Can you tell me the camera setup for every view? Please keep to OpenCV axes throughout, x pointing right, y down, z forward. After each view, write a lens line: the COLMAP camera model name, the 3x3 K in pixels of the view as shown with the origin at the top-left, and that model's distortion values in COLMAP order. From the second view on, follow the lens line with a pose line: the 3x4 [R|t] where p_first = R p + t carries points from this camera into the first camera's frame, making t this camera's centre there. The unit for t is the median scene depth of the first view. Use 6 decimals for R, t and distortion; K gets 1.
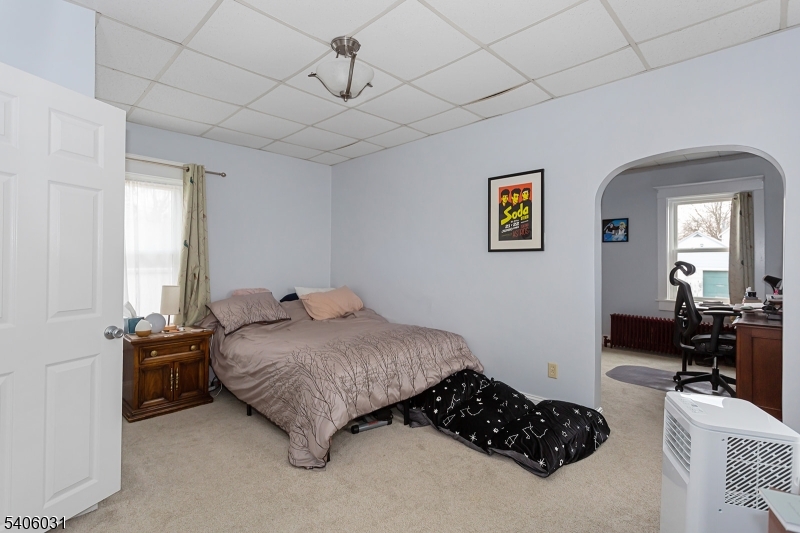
lens RADIAL K [[379.8, 0, 387.9], [0, 379.8, 254.9], [0, 0, 1]] dist [-0.017109, -0.000886]
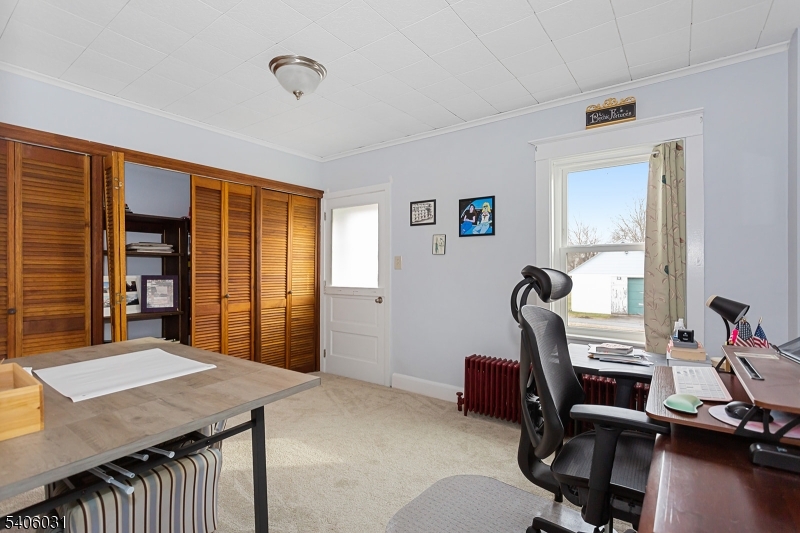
lens RADIAL K [[379.8, 0, 397.4], [0, 379.8, 266.2], [0, 0, 1]] dist [-0.017109, -0.000886]
pose [[0.989379, -0.001010, 0.145357, 0.393636], [-0.000322, 0.999958, 0.009142, 0.008673], [-0.145360, -0.009091, 0.989337, 0.421182]]
